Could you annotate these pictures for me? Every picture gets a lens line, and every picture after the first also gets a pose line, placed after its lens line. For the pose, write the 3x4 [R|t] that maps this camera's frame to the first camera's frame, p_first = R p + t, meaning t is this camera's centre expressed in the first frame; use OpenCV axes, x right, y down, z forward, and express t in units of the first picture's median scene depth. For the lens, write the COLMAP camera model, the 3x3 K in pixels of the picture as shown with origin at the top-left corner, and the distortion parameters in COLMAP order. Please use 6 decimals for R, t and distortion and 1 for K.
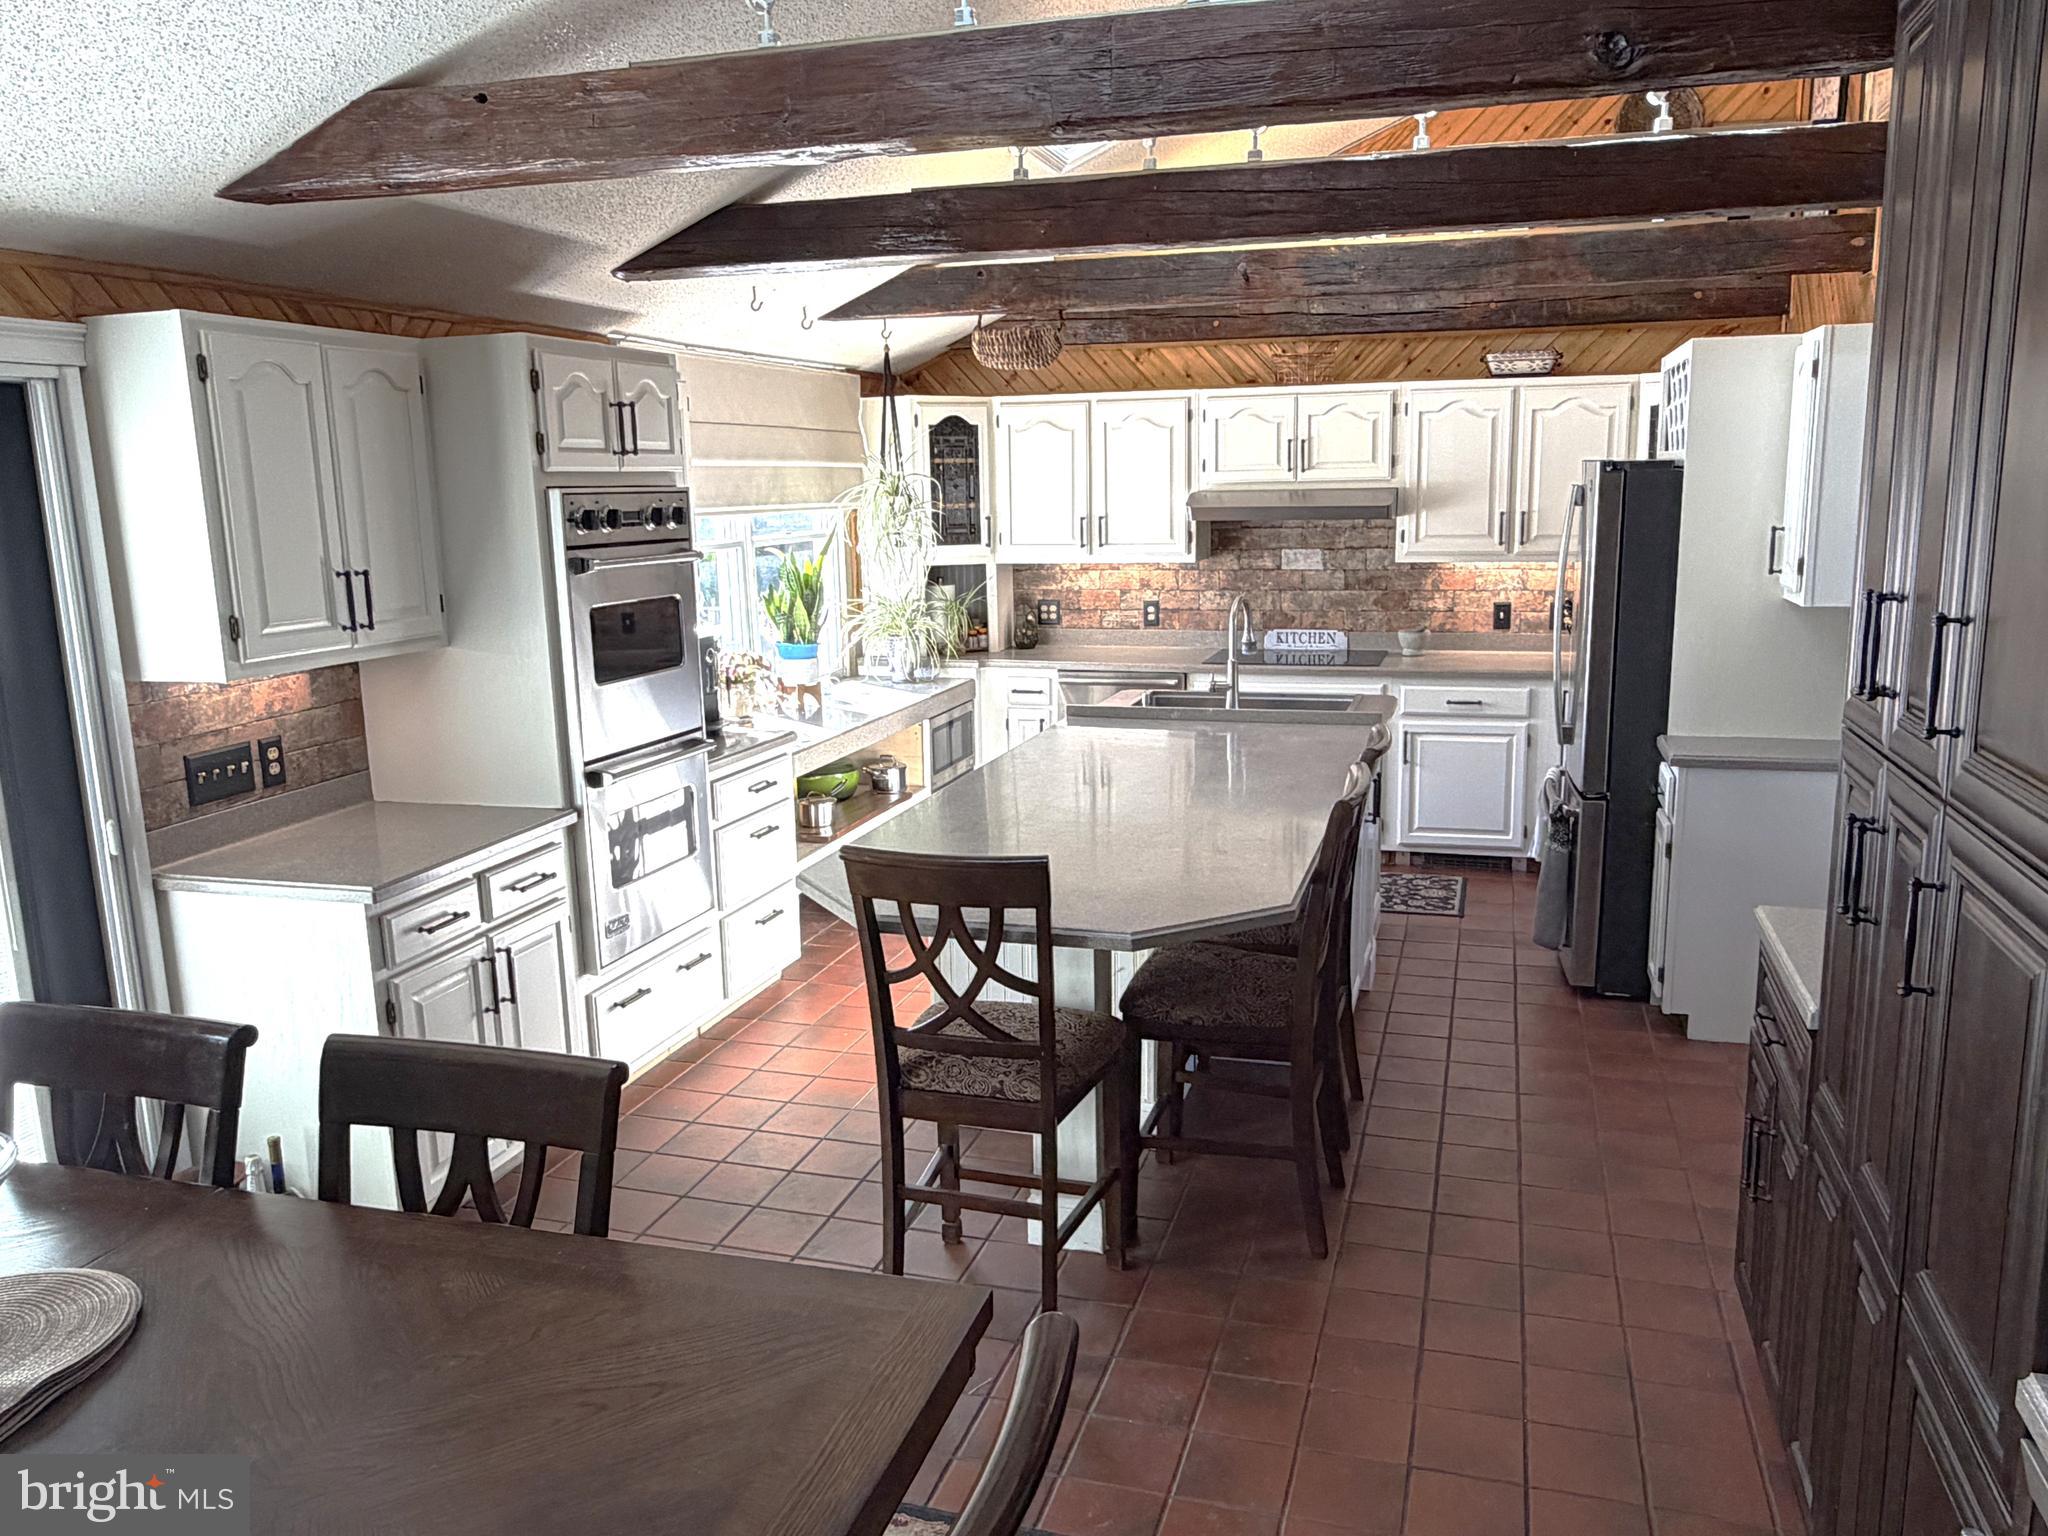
lens RADIAL K [[1544.8, 0, 1024.4], [0, 1544.8, 770.9], [0, 0, 1]] dist [-0.007319, 0.001281]
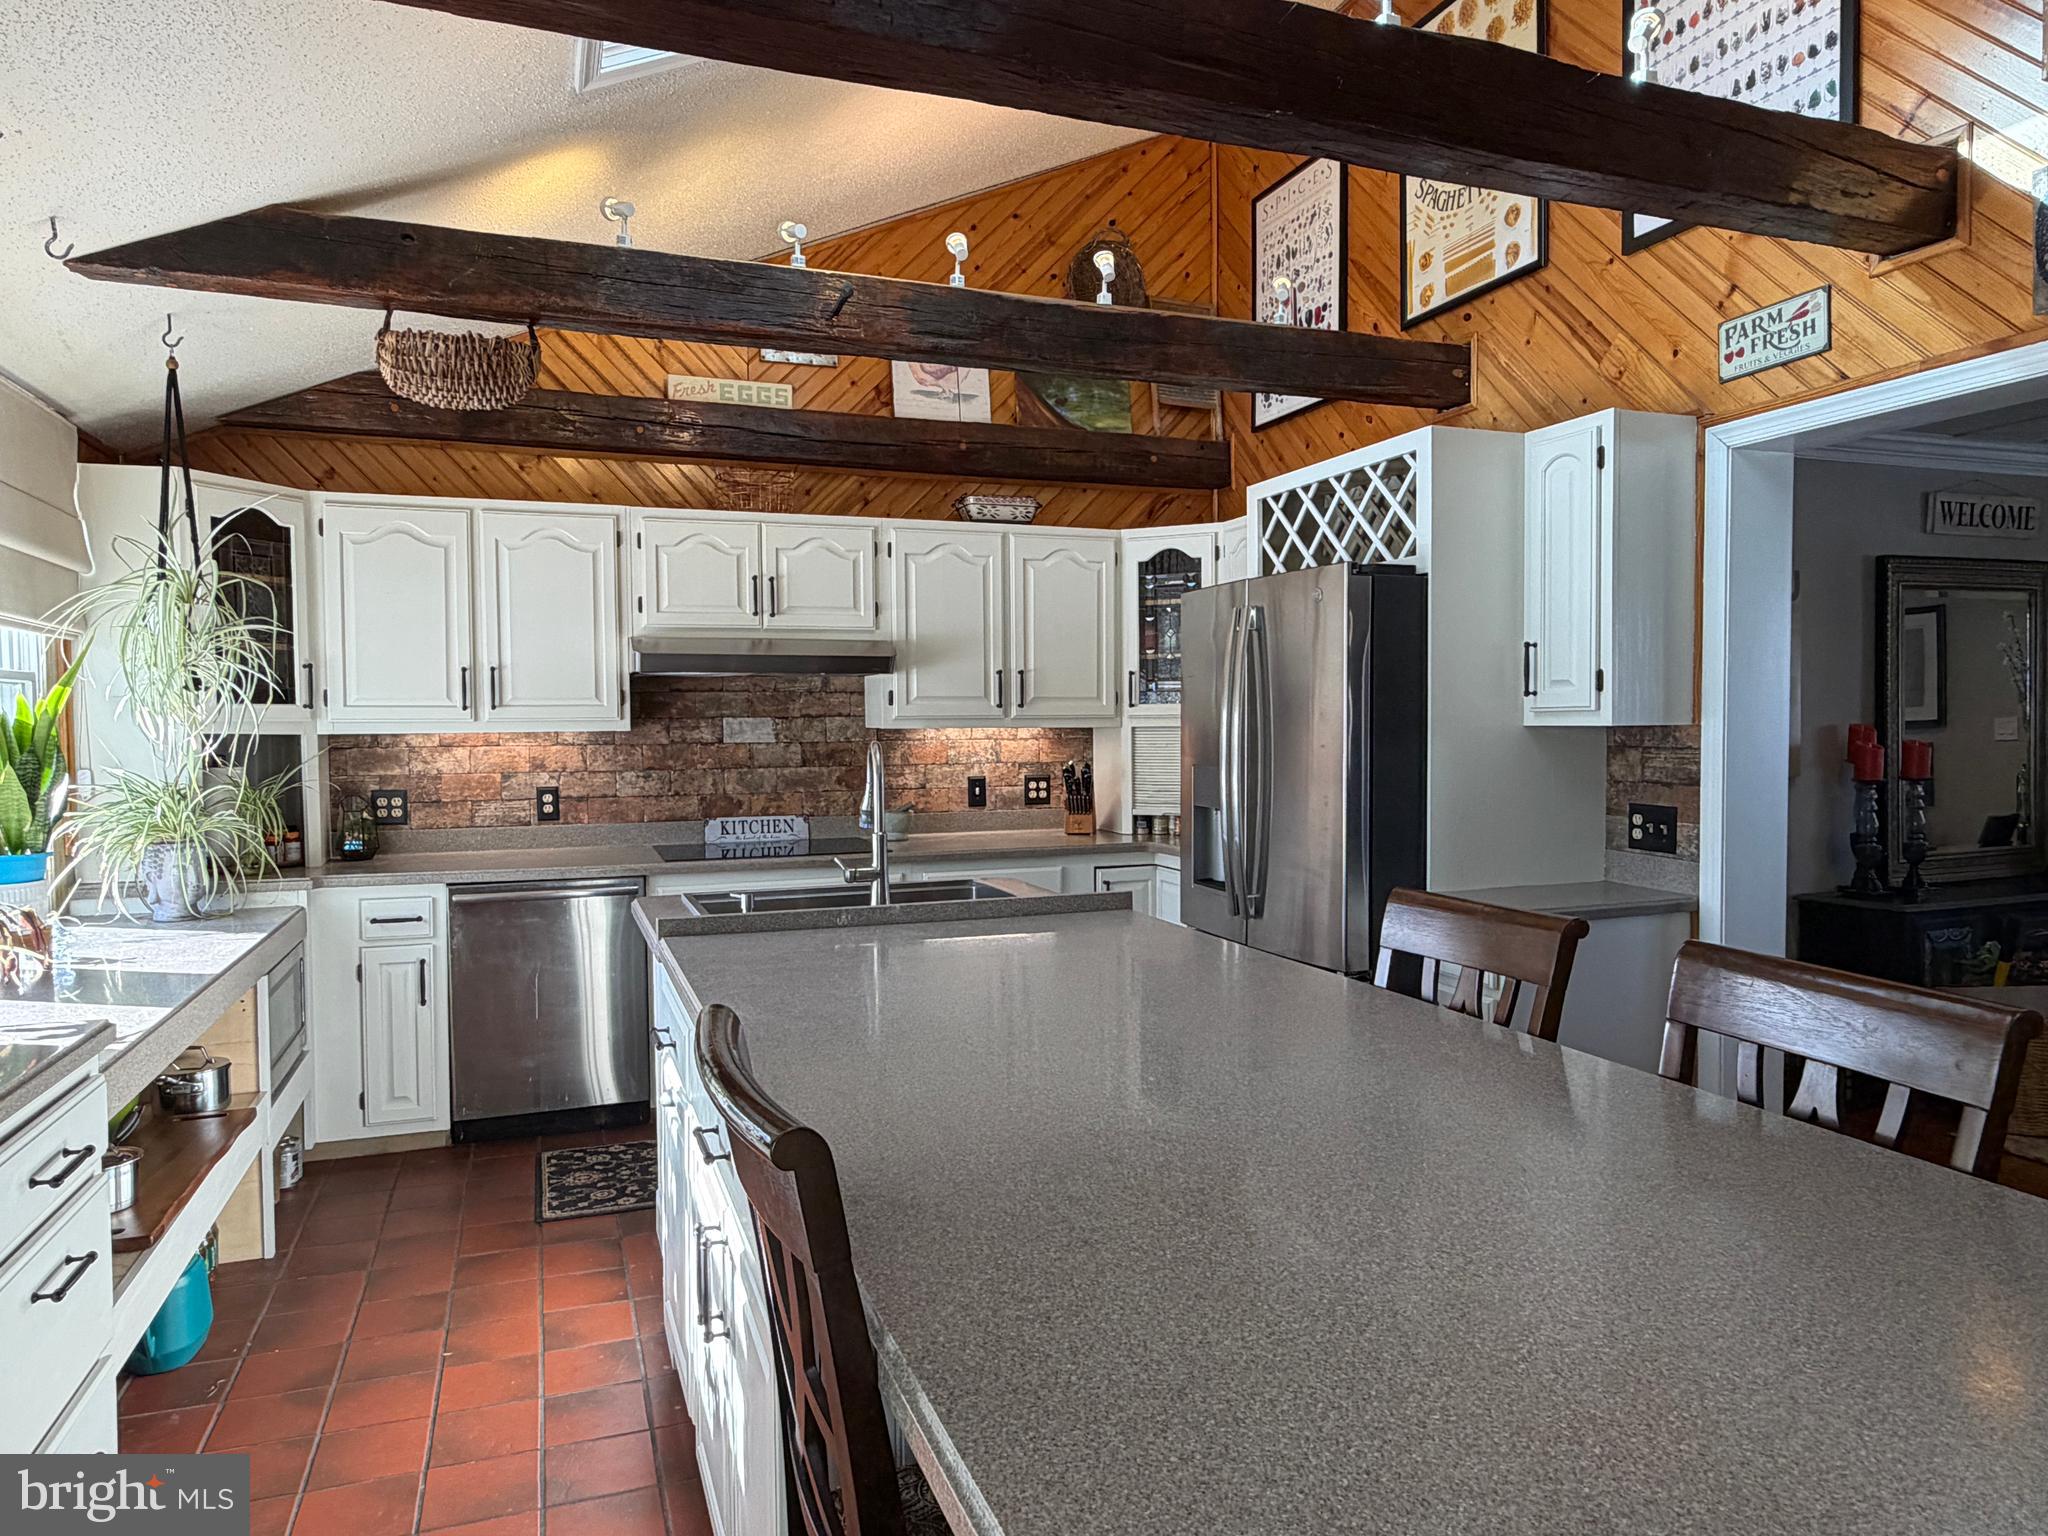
lens RADIAL K [[1303.2, 0, 1024.1], [0, 1303.2, 766.6], [0, 0, 1]] dist [-0.005443, 0.000460]
pose [[0.794919, -0.007928, 0.606663, -0.122879], [0.106481, 0.986218, -0.126635, -0.016890], [-0.597298, 0.165263, 0.784808, 0.391745]]
